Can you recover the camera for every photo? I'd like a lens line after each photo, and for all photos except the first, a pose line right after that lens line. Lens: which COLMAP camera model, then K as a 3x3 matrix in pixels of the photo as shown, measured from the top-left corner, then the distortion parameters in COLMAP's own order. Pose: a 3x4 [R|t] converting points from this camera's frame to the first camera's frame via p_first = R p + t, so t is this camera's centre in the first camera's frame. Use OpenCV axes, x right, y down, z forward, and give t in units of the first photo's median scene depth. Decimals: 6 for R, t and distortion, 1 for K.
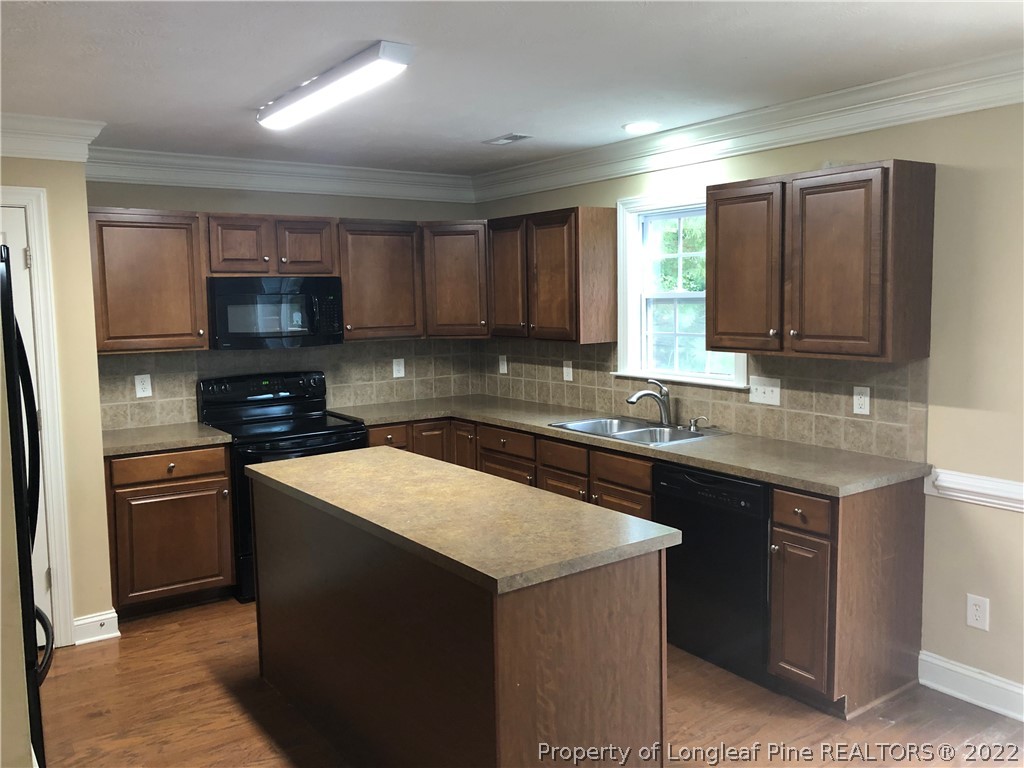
lens RADIAL K [[843.6, 0, 515.8], [0, 843.6, 365.6], [0, 0, 1]] dist [0.013823, -0.000625]
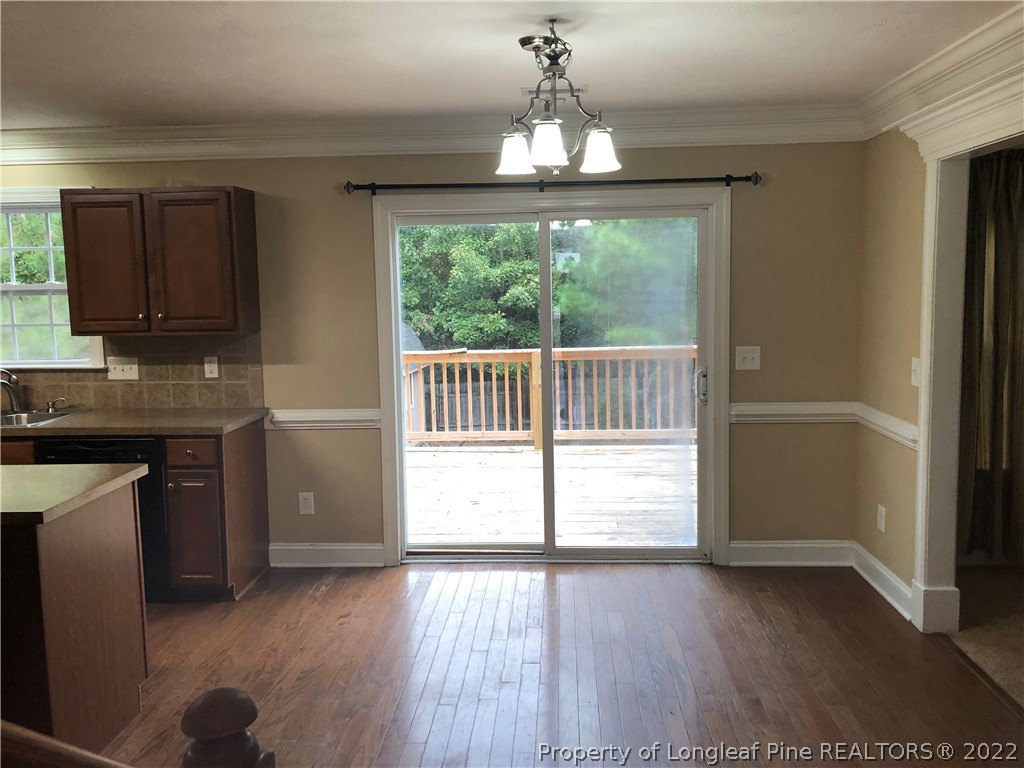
lens RADIAL K [[843.6, 0, 515.8], [0, 843.6, 365.6], [0, 0, 1]] dist [0.013823, -0.000625]
pose [[0.628527, -0.074189, 0.774241, -0.300983], [0.074967, 0.996584, 0.034636, 0.028831], [-0.774166, 0.036273, 0.631942, -0.181334]]
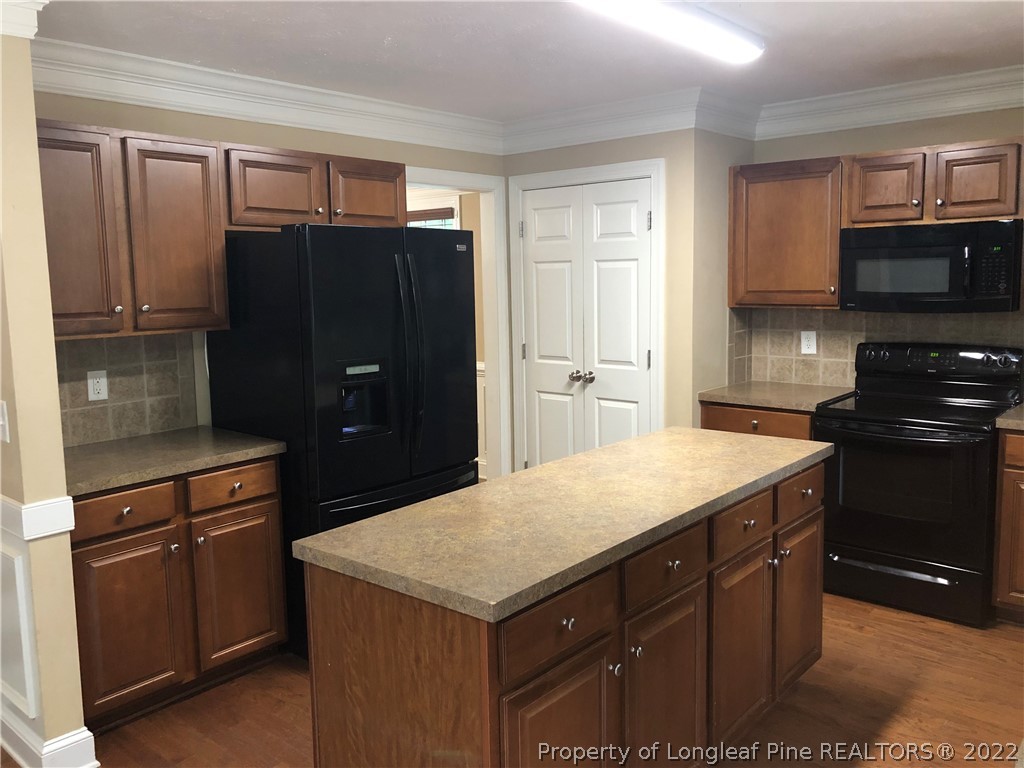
lens RADIAL K [[843.6, 0, 515.8], [0, 843.6, 365.6], [0, 0, 1]] dist [0.013823, -0.000625]
pose [[0.240754, 0.123318, -0.962720, 0.558889], [-0.065868, 0.991685, 0.110556, -0.046736], [0.968349, 0.036796, 0.246874, 0.572125]]
